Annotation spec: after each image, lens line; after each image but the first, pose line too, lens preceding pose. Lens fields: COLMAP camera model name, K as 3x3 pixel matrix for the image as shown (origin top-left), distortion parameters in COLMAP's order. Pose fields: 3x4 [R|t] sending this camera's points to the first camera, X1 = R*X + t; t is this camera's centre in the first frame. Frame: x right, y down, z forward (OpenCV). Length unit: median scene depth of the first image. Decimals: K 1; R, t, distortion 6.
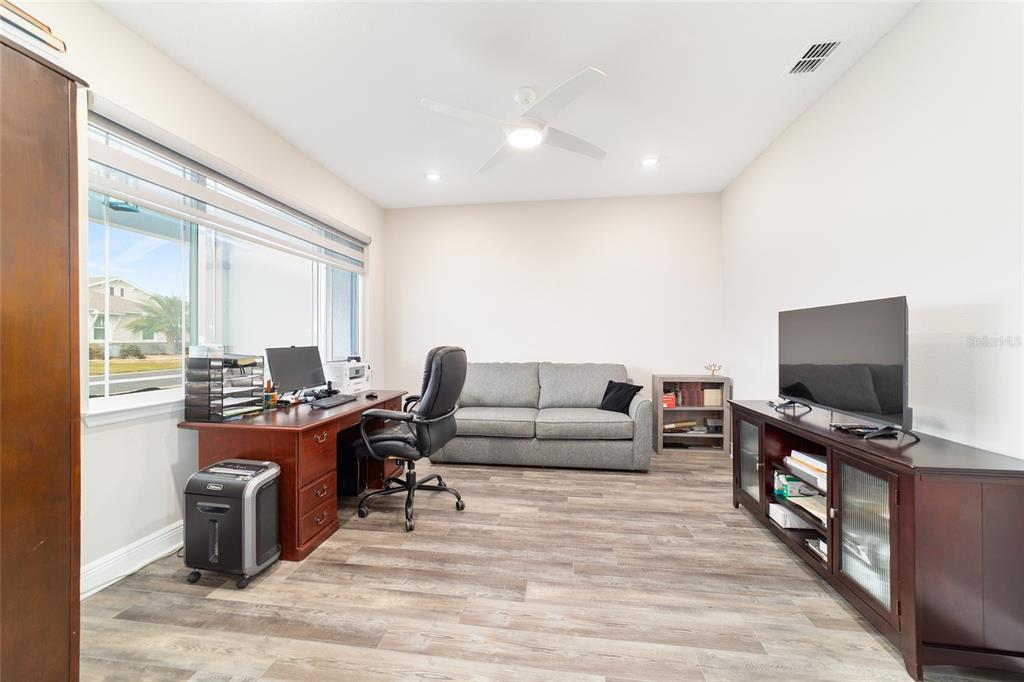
lens RADIAL K [[392.5, 0, 512.2], [0, 392.5, 335.9], [0, 0, 1]] dist [-0.018851, 0.010079]
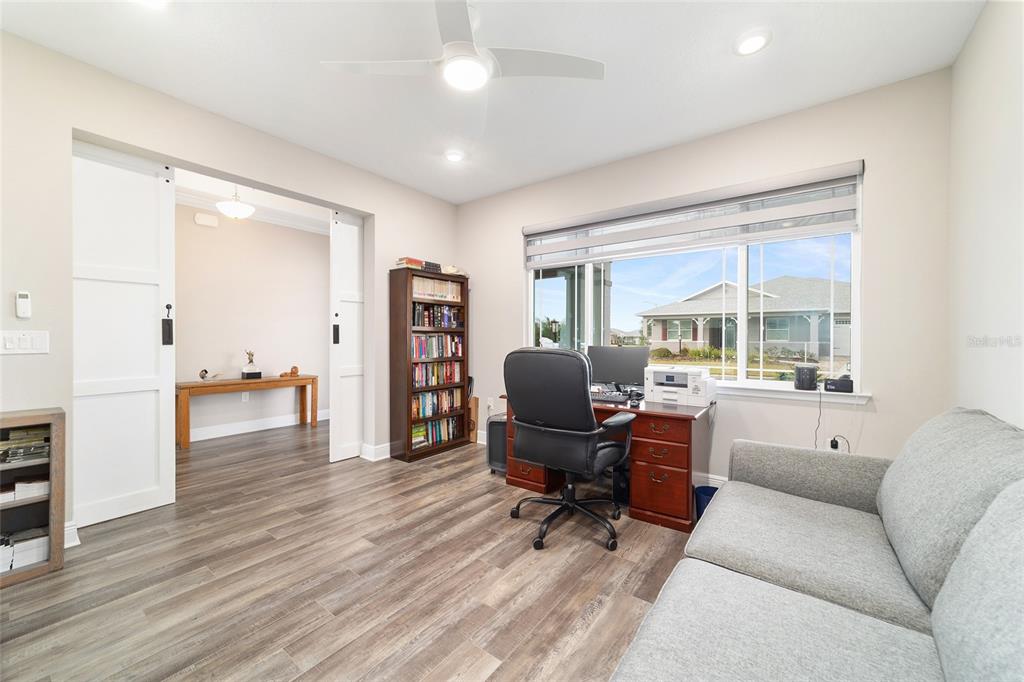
lens RADIAL K [[392.5, 0, 512.2], [0, 392.5, 335.9], [0, 0, 1]] dist [-0.018851, 0.010079]
pose [[-0.481682, -0.006091, -0.876325, 0.814552], [0.005222, 0.999938, -0.009820, 0.010090], [0.876331, -0.009306, -0.481620, 1.794131]]
